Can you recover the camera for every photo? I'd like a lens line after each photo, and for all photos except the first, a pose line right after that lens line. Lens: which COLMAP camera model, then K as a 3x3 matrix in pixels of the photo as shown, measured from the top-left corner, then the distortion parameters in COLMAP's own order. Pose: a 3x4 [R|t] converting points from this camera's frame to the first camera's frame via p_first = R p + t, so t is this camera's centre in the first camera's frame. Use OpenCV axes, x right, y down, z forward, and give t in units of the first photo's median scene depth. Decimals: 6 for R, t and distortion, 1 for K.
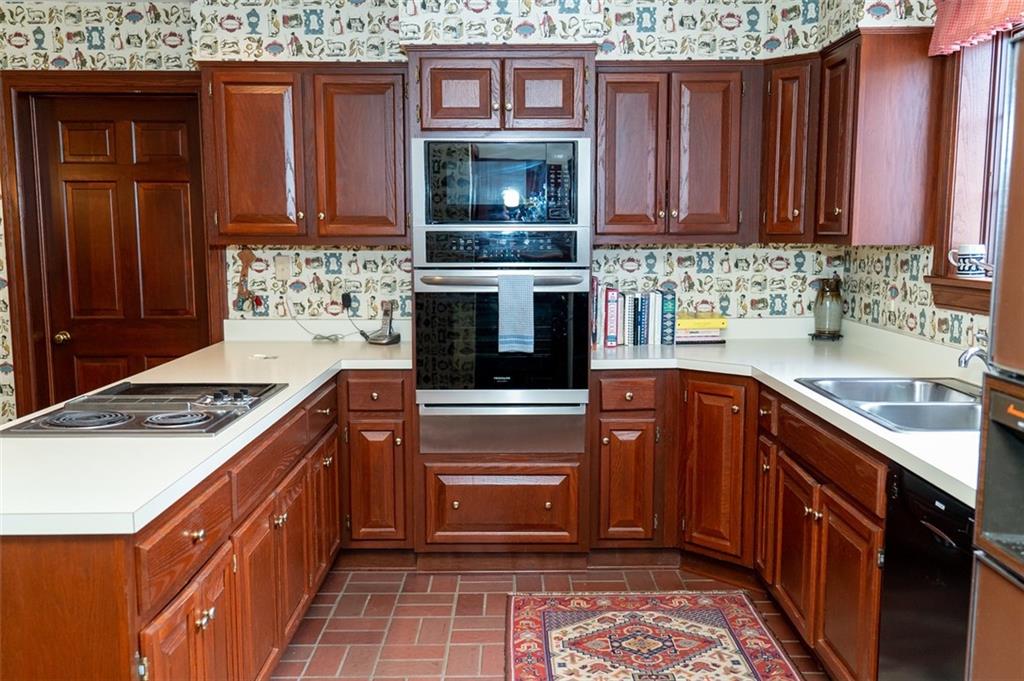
lens RADIAL K [[916.4, 0, 509.3], [0, 916.4, 343.8], [0, 0, 1]] dist [-0.005994, -0.011523]
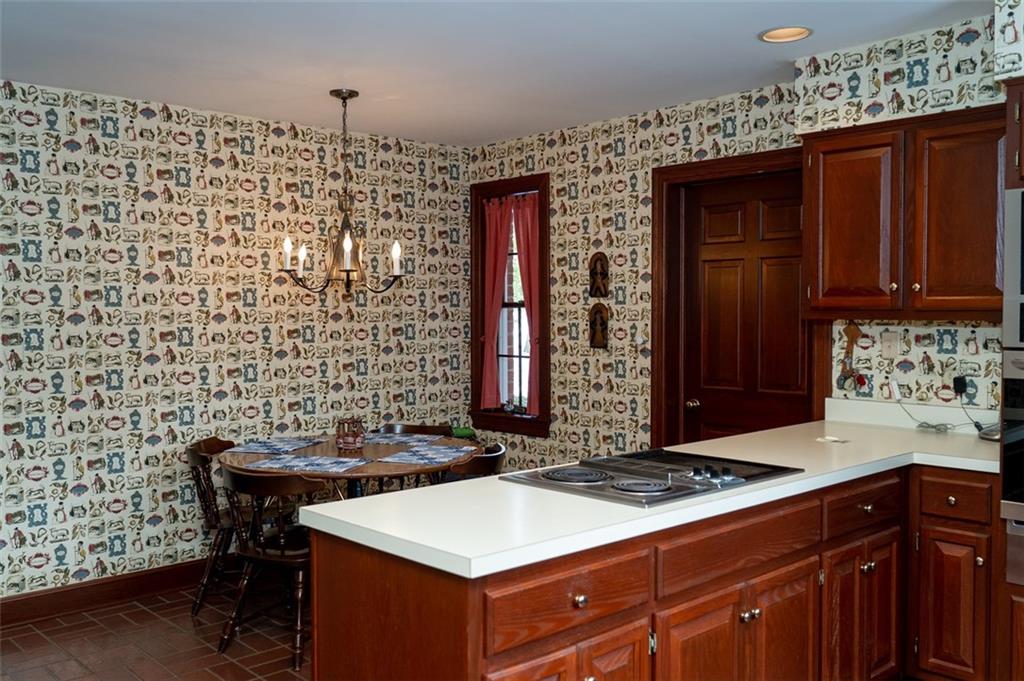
lens RADIAL K [[916.4, 0, 507.0], [0, 916.4, 337.5], [0, 0, 1]] dist [-0.005994, -0.011523]
pose [[0.649800, 0.017769, -0.759897, 0.195233], [-0.086180, 0.995003, -0.050426, -0.012239], [0.755204, 0.098255, 0.648084, 0.128504]]
